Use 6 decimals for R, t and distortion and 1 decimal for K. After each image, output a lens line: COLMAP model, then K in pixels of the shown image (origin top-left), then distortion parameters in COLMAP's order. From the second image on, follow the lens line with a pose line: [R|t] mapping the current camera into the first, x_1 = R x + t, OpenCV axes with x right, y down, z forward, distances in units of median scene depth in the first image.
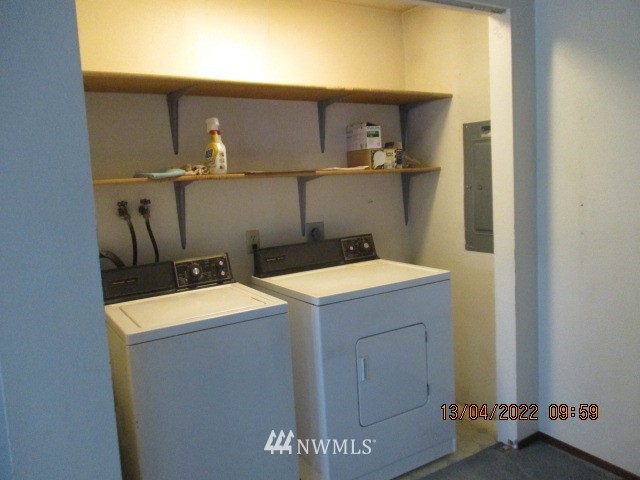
lens RADIAL K [[518.5, 0, 319.3], [0, 518.5, 240.3], [0, 0, 1]] dist [-0.000847, -0.000492]
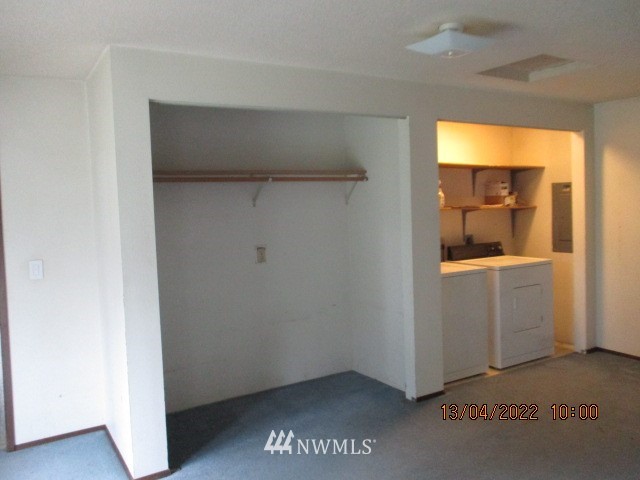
lens RADIAL K [[518.5, 0, 321.1], [0, 518.5, 239.3], [0, 0, 1]] dist [-0.000847, -0.000492]
pose [[0.999716, 0.023368, 0.004649, -0.556805], [-0.023056, 0.998018, -0.058562, 0.104331], [-0.006008, 0.058438, 0.998273, -0.841705]]
